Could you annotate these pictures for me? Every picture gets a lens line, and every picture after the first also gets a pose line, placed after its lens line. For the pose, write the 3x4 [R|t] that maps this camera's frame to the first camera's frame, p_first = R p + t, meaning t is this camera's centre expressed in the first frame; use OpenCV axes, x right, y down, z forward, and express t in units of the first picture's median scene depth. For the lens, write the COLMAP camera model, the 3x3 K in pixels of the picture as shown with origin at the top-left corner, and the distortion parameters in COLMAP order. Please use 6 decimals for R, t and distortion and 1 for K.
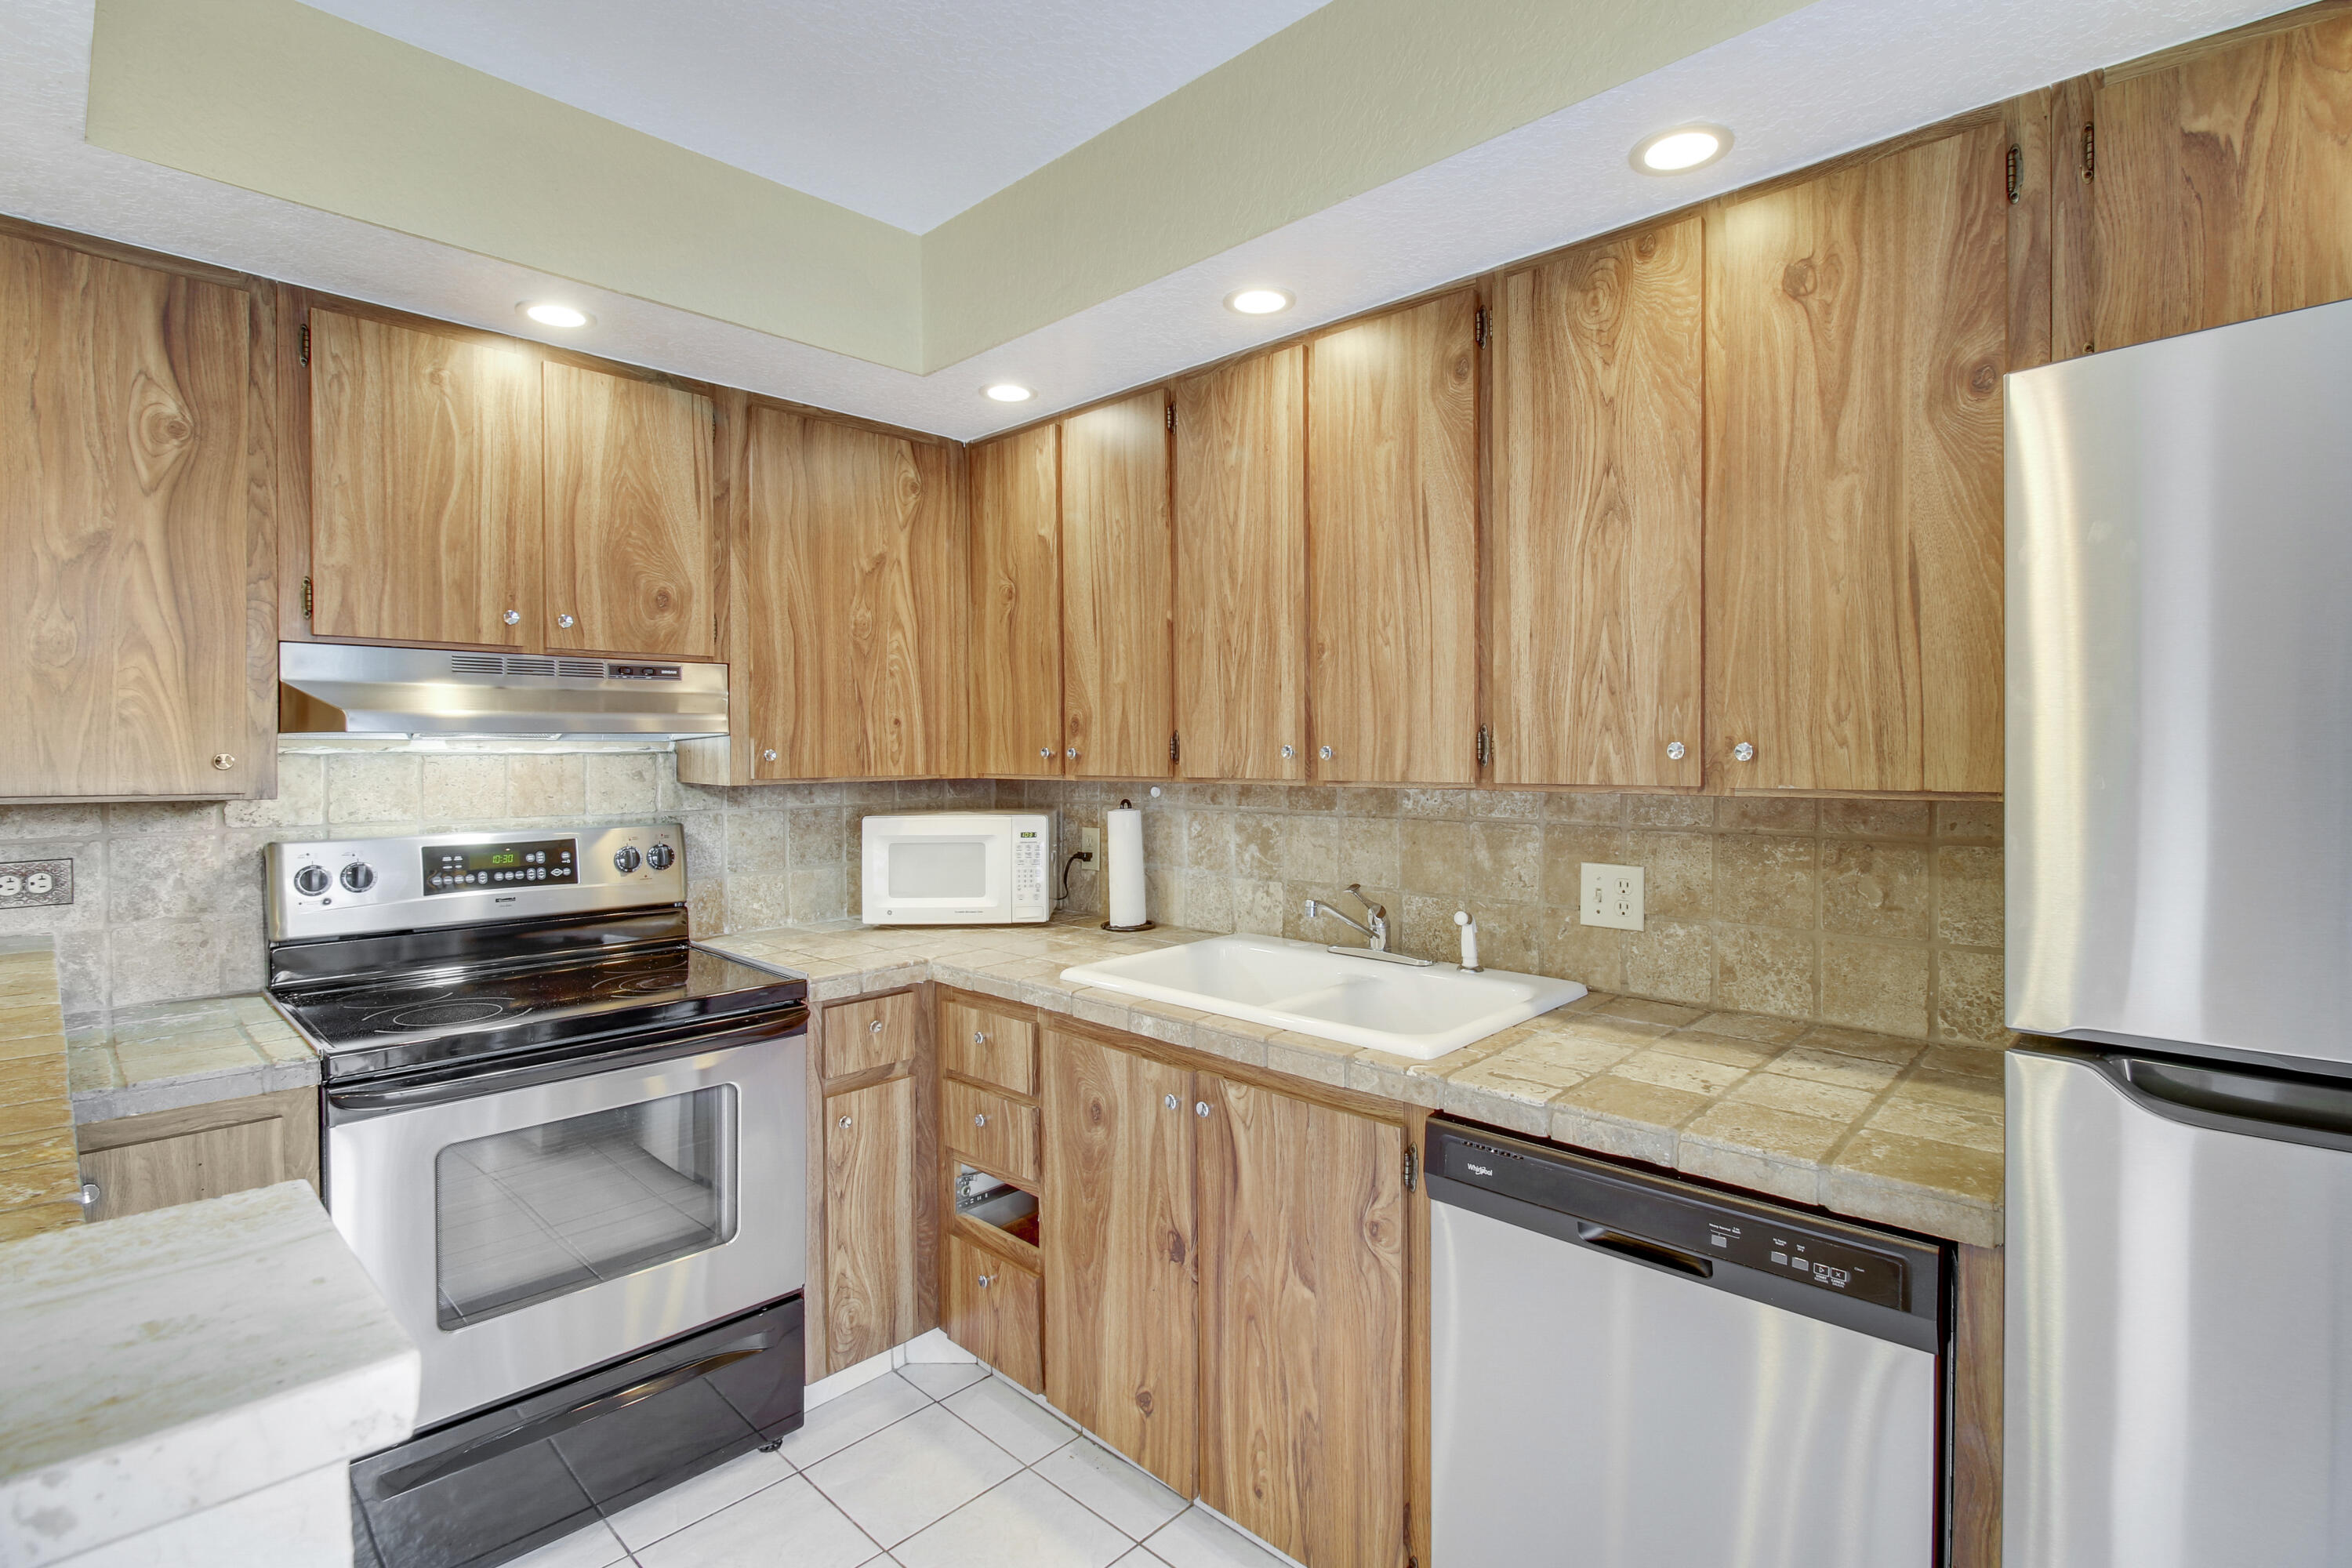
lens RADIAL K [[1104.3, 0, 1169.0], [0, 1104.3, 772.0], [0, 0, 1]] dist [0.001077, -0.009982]
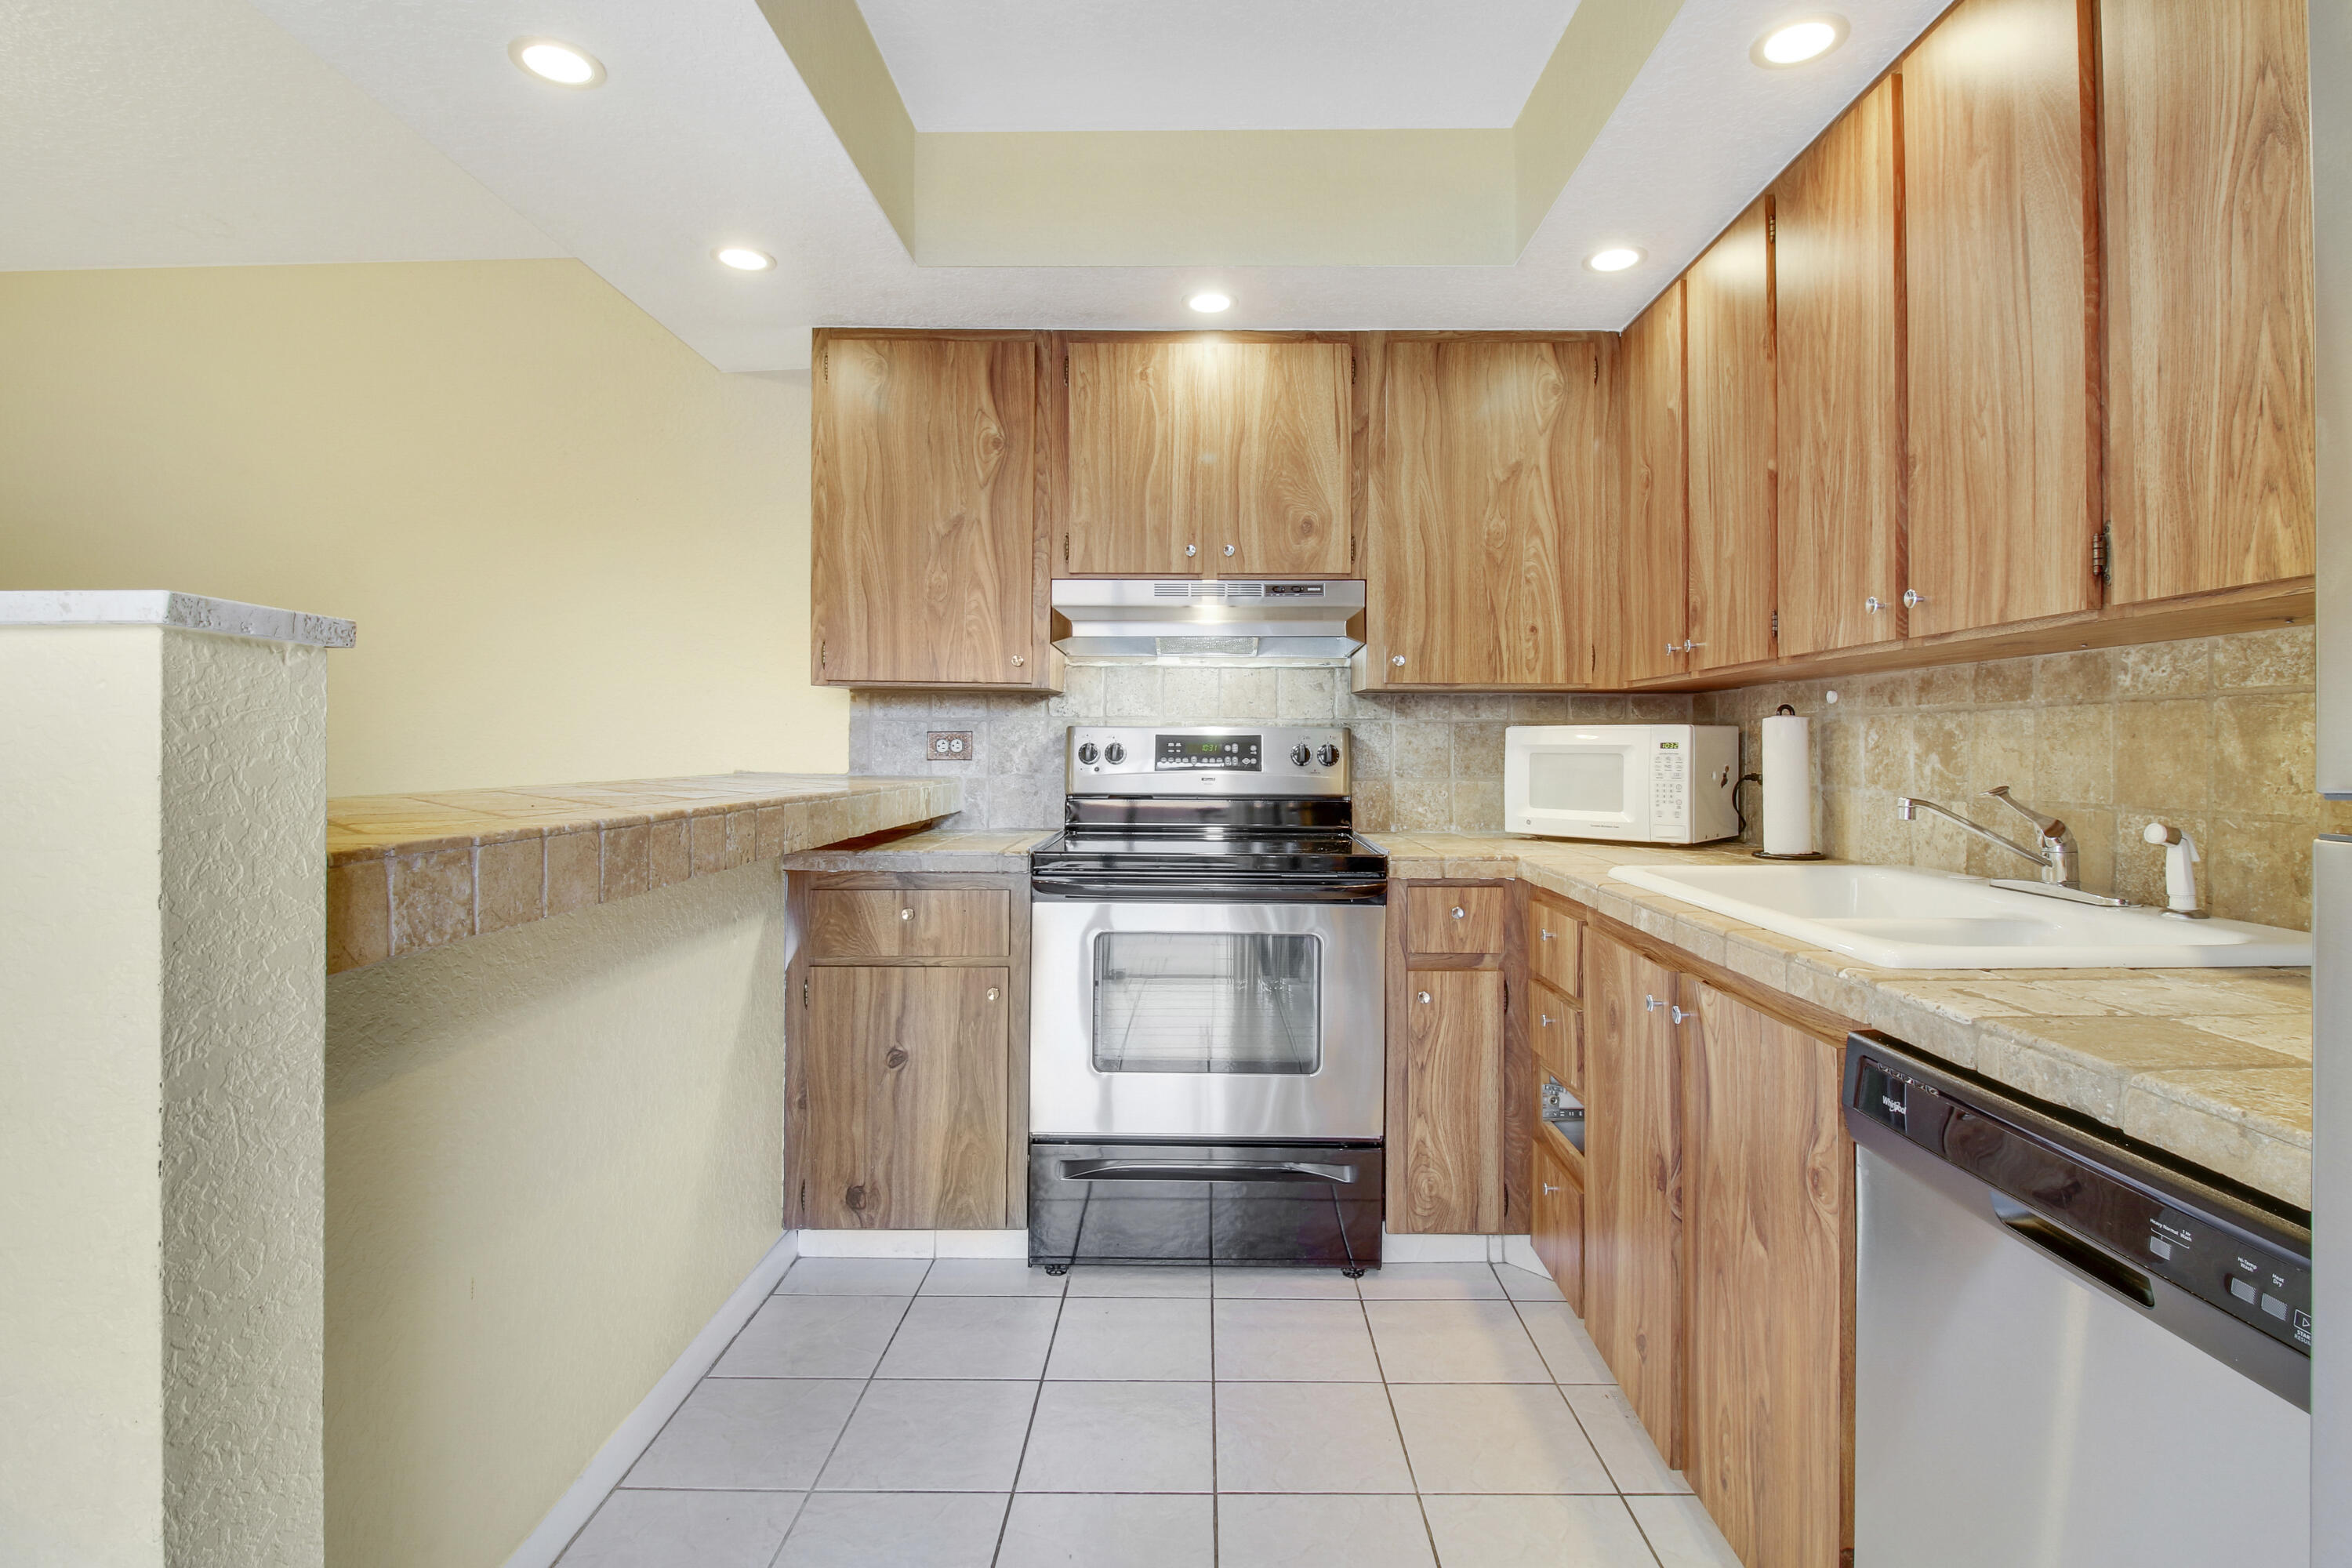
lens RADIAL K [[1104.3, 0, 1193.4], [0, 1104.3, 775.9], [0, 0, 1]] dist [0.001077, -0.009982]
pose [[0.690172, 0.027871, -0.723109, 0.350551], [-0.024297, 0.999587, 0.015337, 0.104019], [0.723238, 0.006984, 0.690564, 0.117657]]
